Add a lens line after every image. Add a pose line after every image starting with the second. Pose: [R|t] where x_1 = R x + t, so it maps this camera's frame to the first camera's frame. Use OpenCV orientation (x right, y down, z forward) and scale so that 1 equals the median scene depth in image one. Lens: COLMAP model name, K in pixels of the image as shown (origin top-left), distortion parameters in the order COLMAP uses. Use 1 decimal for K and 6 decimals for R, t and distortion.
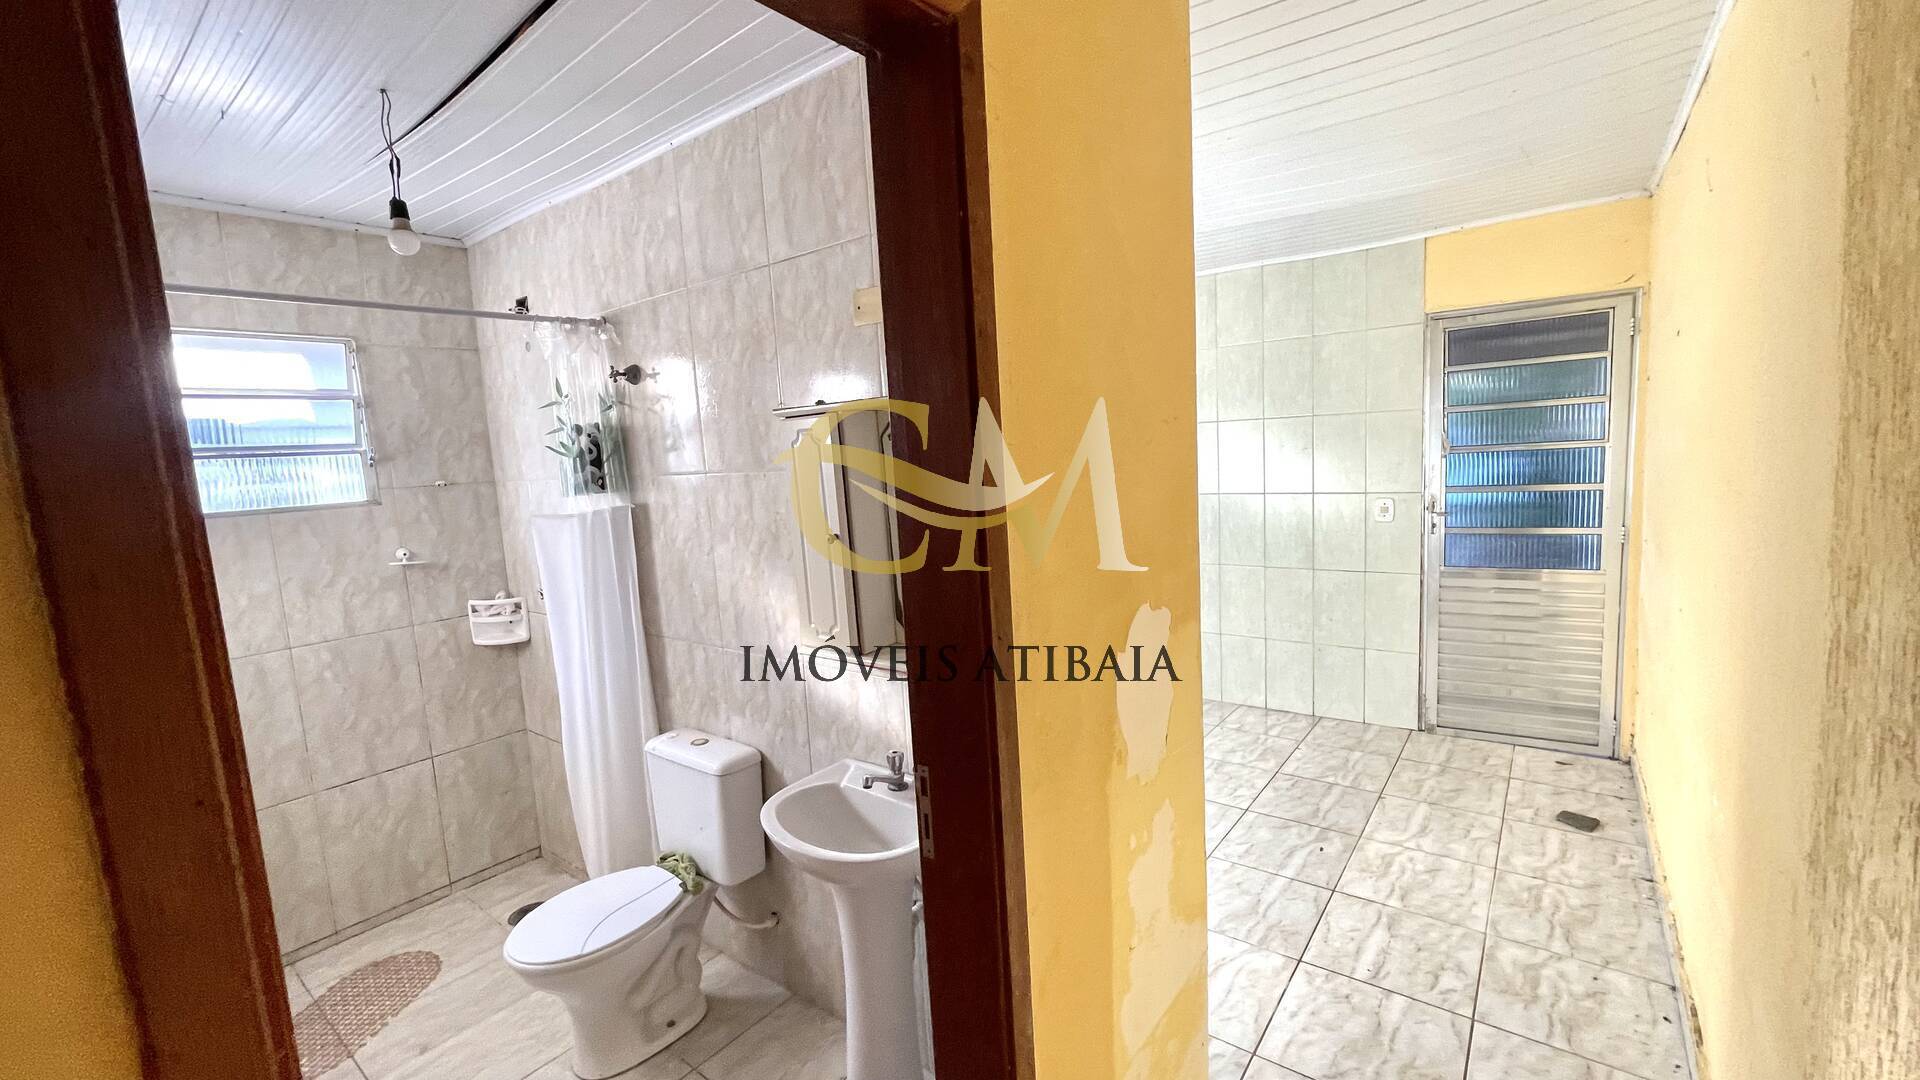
lens RADIAL K [[778.3, 0, 960.0], [0, 778.3, 540.0], [0, 0, 1]] dist [-0.002585, 0.000695]
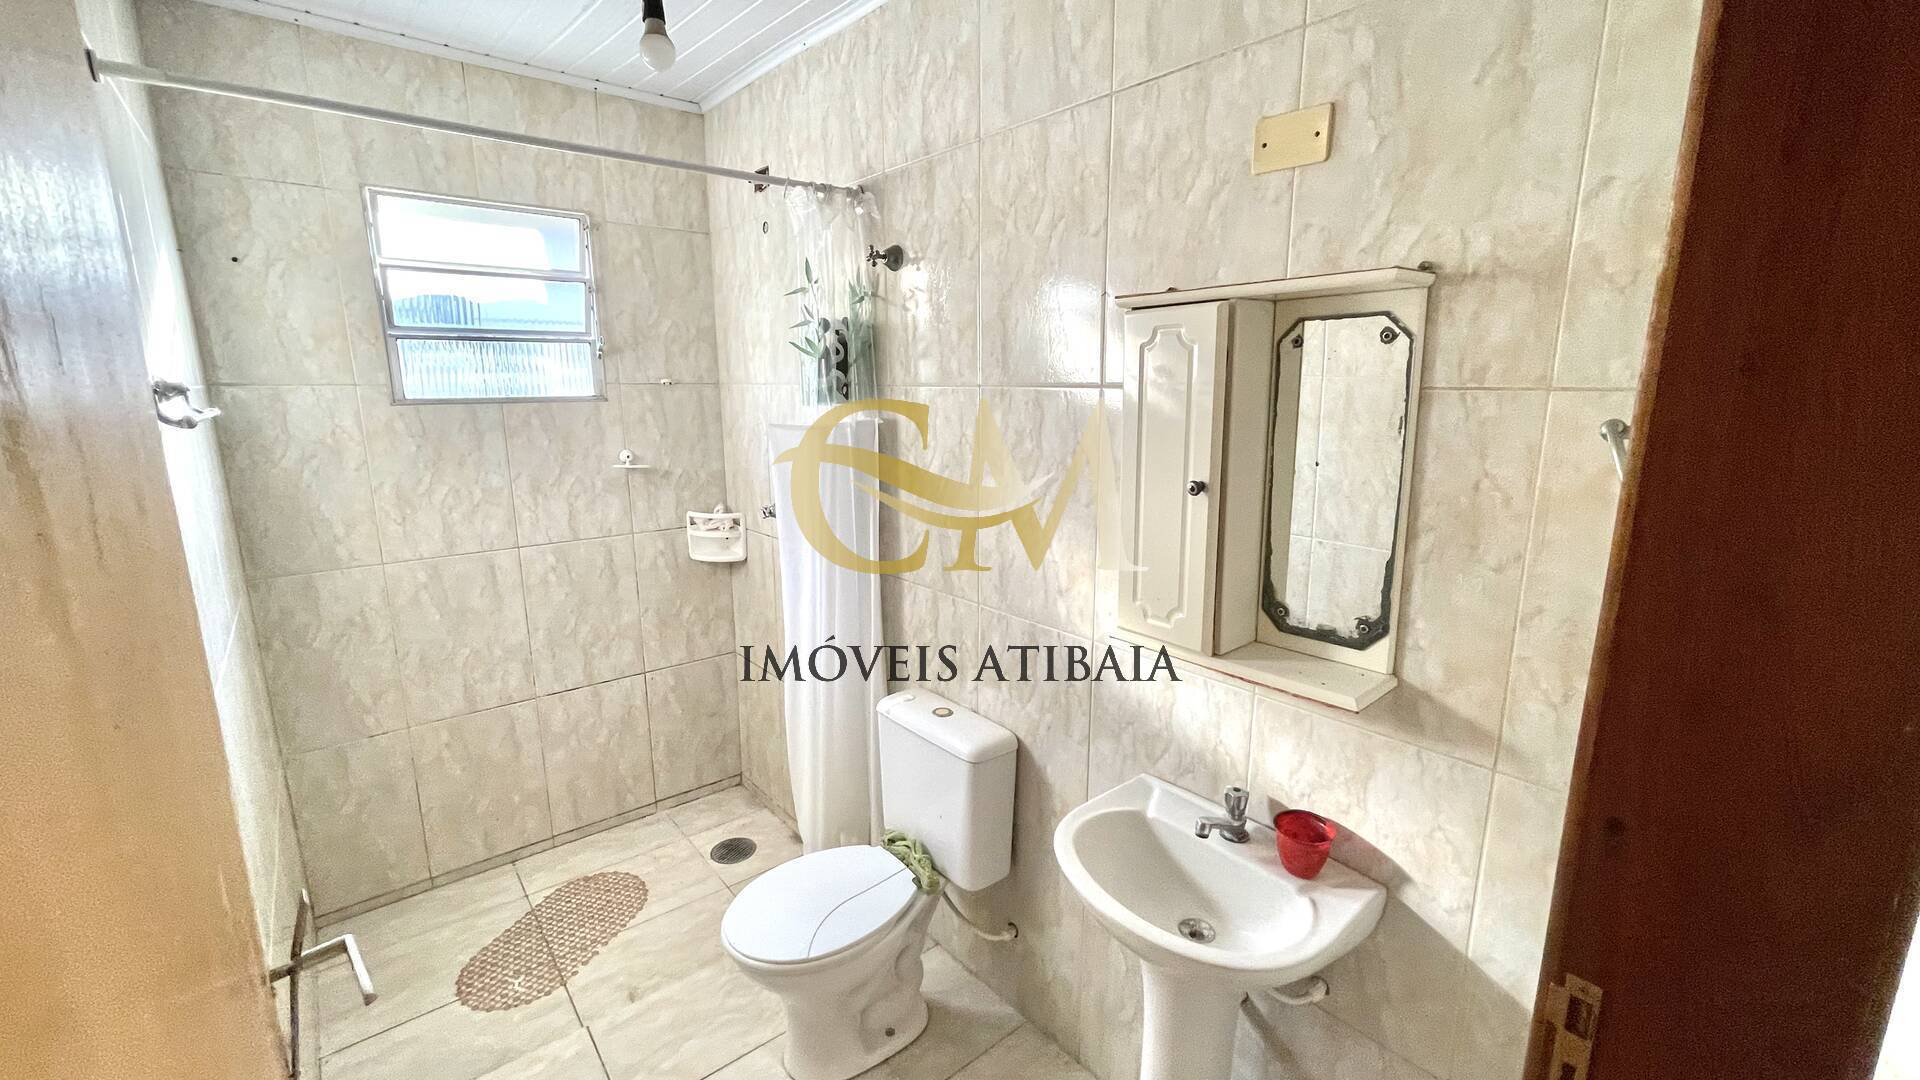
lens RADIAL K [[778.5, 0, 960.0], [0, 778.5, 540.0], [0, 0, 1]] dist [0.002156, 0.000108]
pose [[0.976147, 0.097434, -0.194020, -0.158248], [-0.079902, 0.992146, 0.096240, -0.004495], [0.201873, -0.078442, 0.976265, 0.189111]]
